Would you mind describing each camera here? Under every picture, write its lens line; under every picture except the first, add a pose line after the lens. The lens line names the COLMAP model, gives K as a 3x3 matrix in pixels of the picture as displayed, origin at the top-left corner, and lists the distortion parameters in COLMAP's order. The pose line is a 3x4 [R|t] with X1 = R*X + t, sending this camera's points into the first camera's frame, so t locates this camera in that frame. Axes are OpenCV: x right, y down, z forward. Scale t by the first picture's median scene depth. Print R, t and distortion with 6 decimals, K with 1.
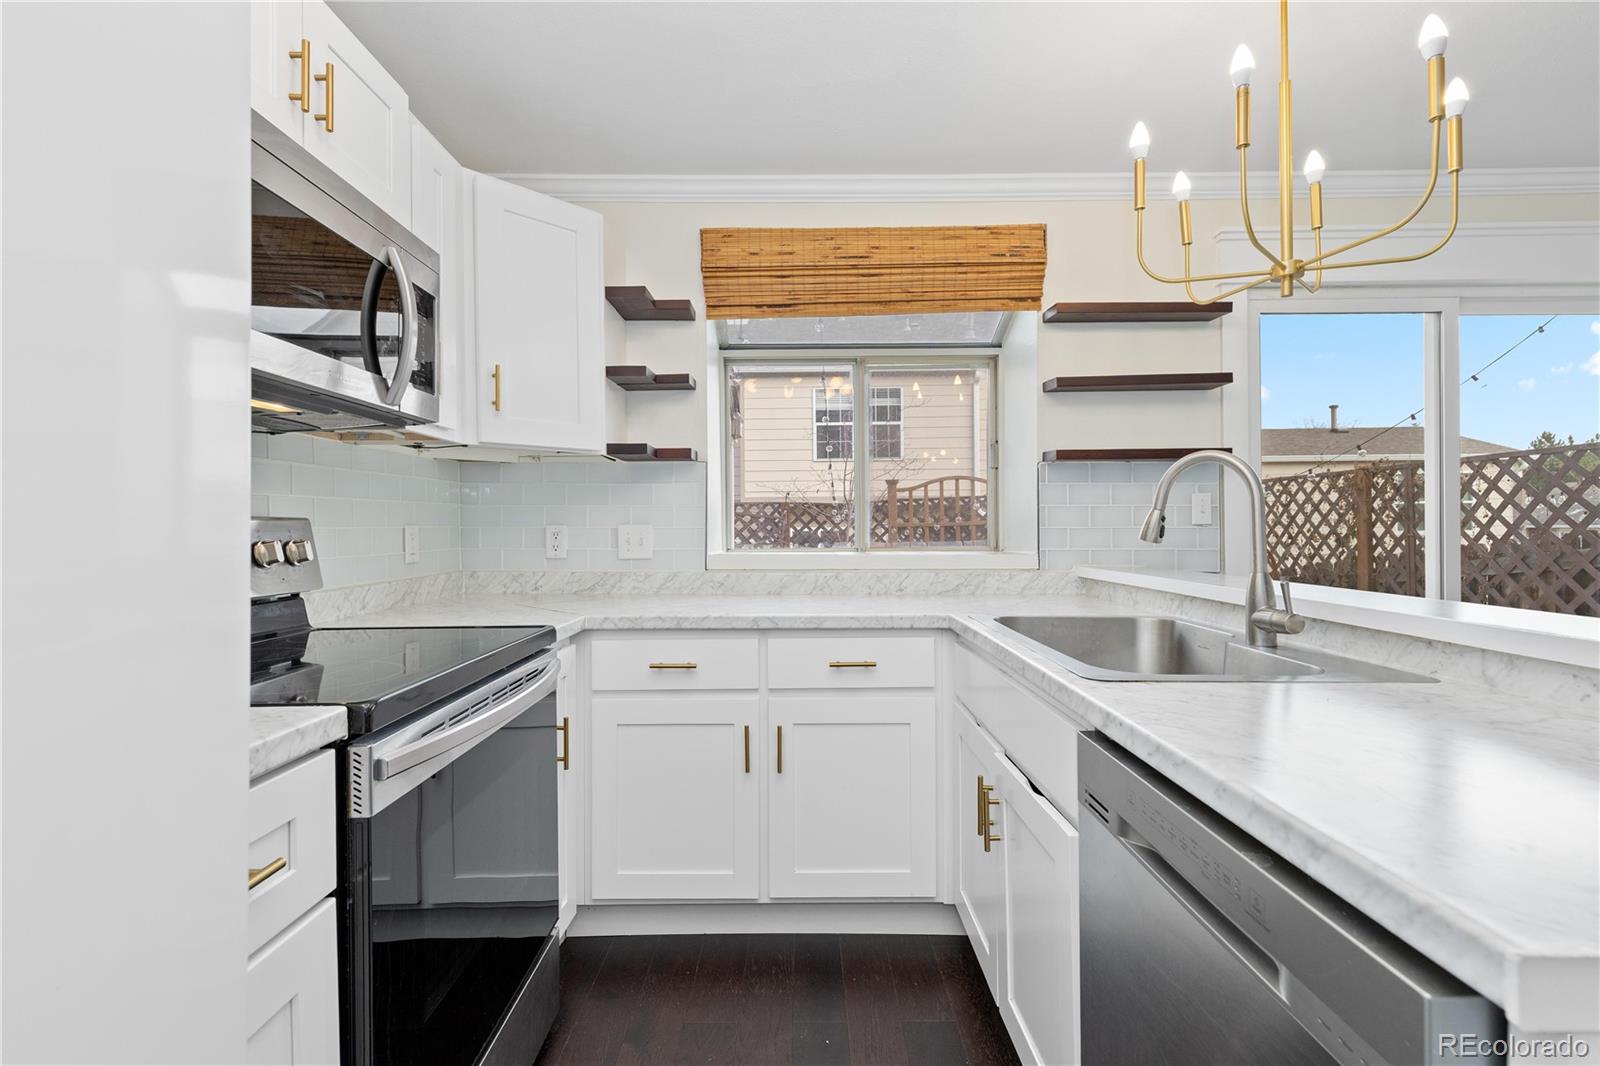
lens RADIAL K [[729.7, 0, 799.8], [0, 729.7, 530.5], [0, 0, 1]] dist [0.005619, 0.000131]
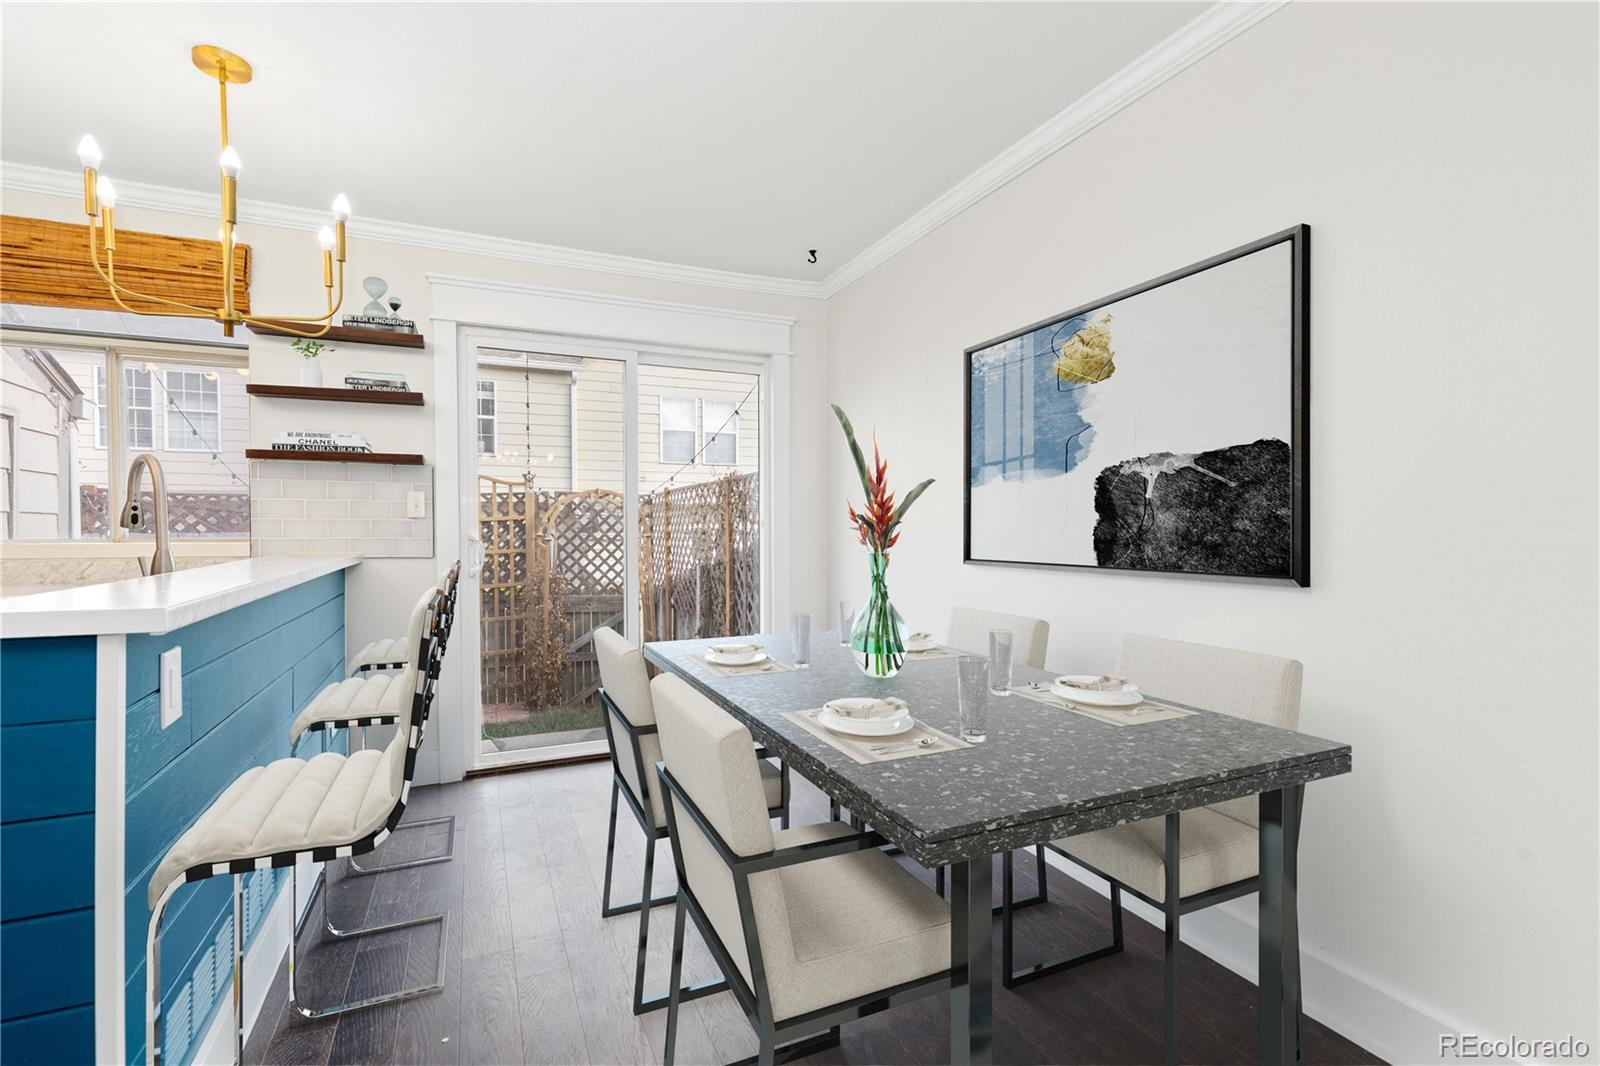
lens RADIAL K [[729.7, 0, 795.3], [0, 729.7, 531.9], [0, 0, 1]] dist [0.005619, 0.000131]
pose [[0.916138, 0.006201, 0.400814, 0.646762], [-0.007693, 0.999968, 0.002112, 0.006678], [-0.400788, -0.005019, 0.916157, -0.347401]]
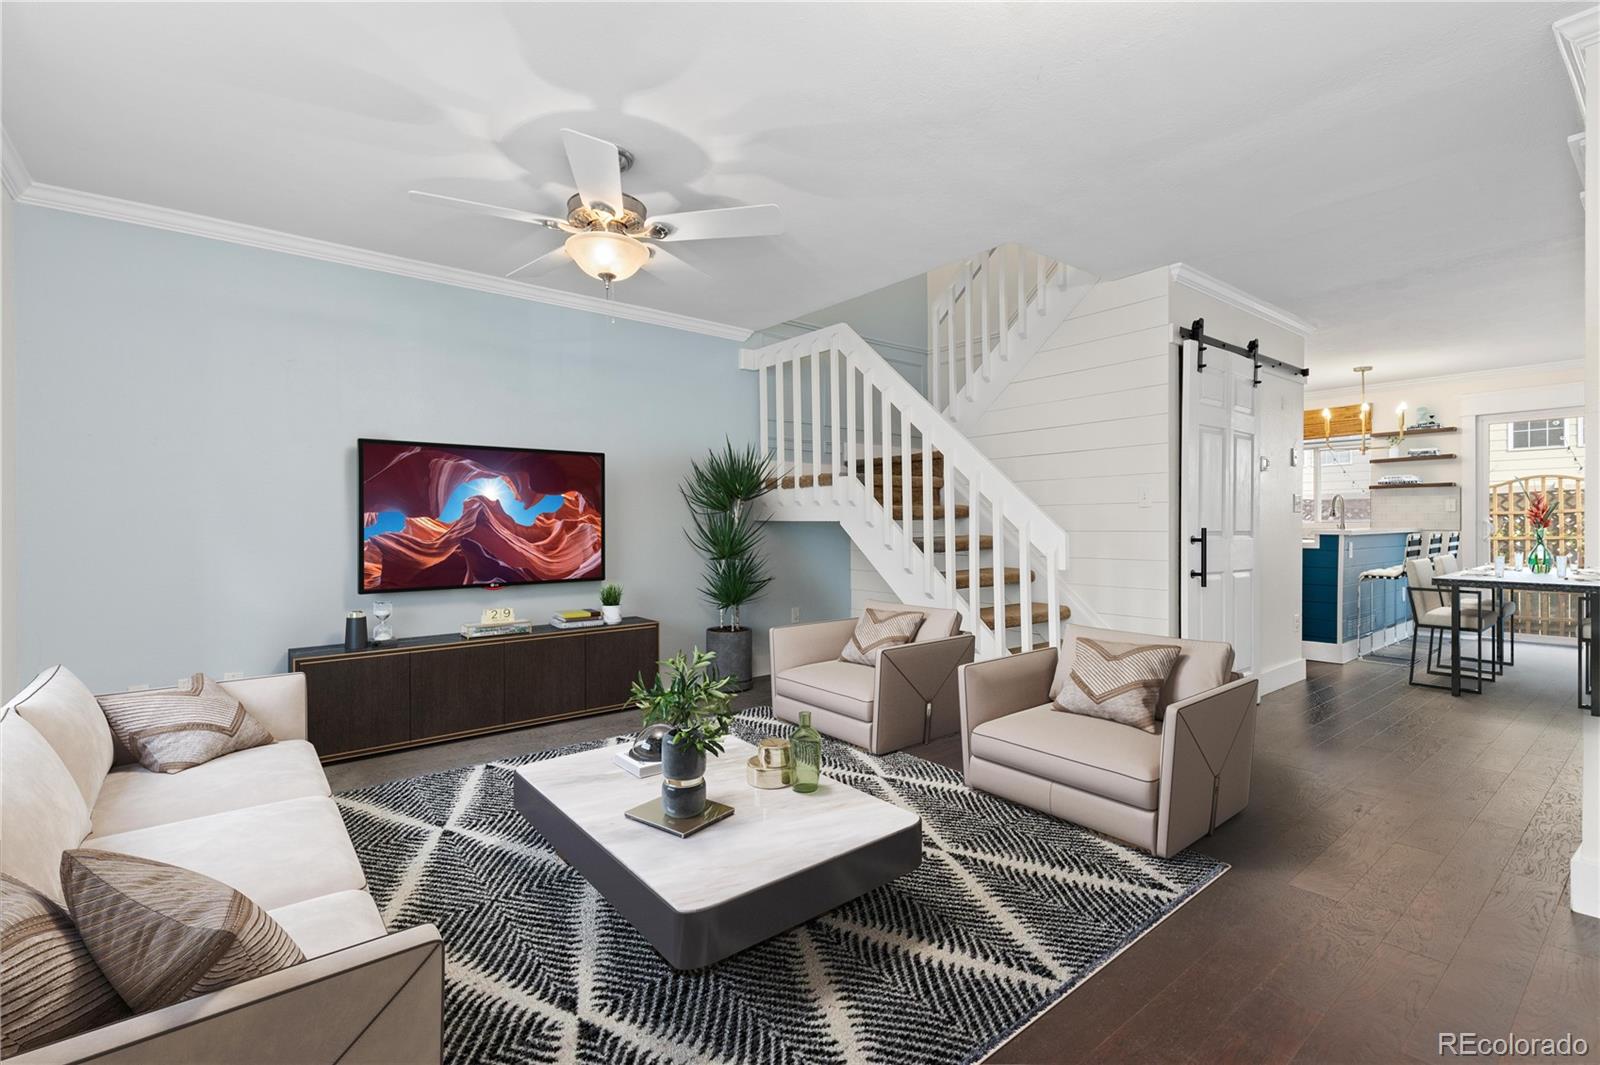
lens RADIAL K [[729.7, 0, 794.0], [0, 729.7, 526.8], [0, 0, 1]] dist [0.005619, 0.000131]
pose [[0.620460, 0.014426, -0.784105, 1.147905], [-0.006291, 0.999890, 0.013419, 0.023721], [0.784213, -0.003393, 0.620483, -2.403592]]
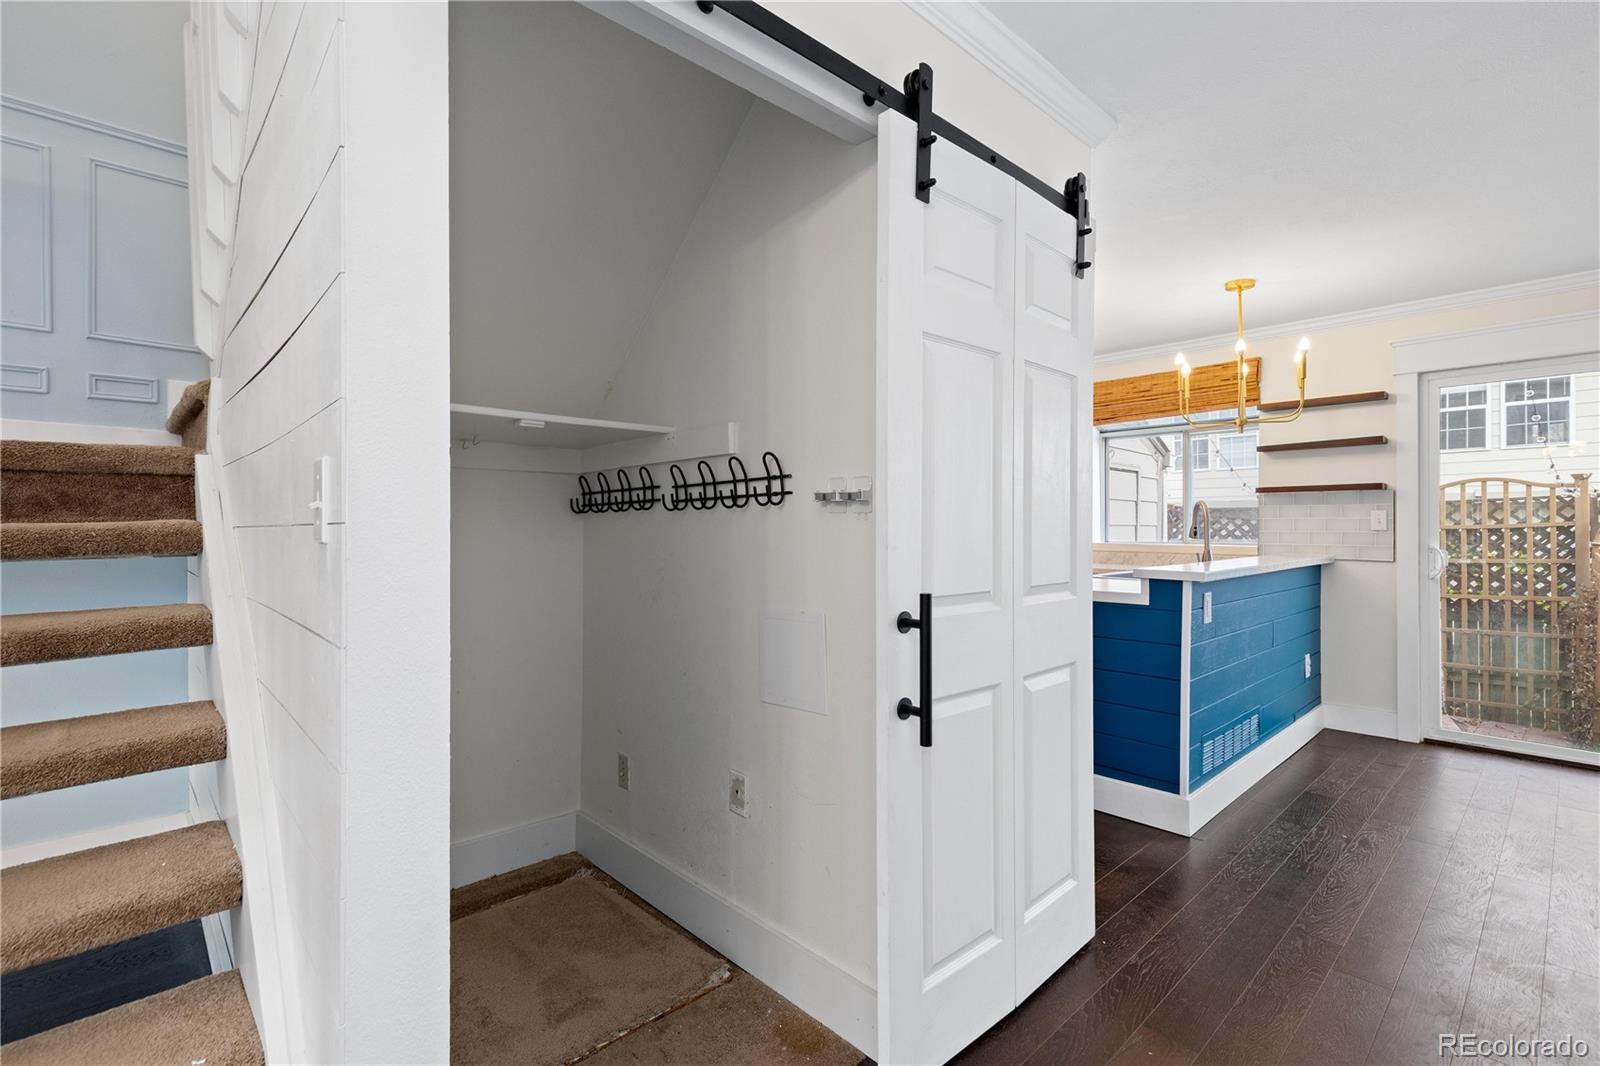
lens RADIAL K [[729.7, 0, 789.5], [0, 729.7, 532.2], [0, 0, 1]] dist [0.005619, 0.000131]
pose [[0.675631, 0.014943, -0.737089, 0.864760], [-0.009401, 0.999888, 0.011653, -0.010517], [0.737180, -0.000943, 0.675695, -0.999632]]
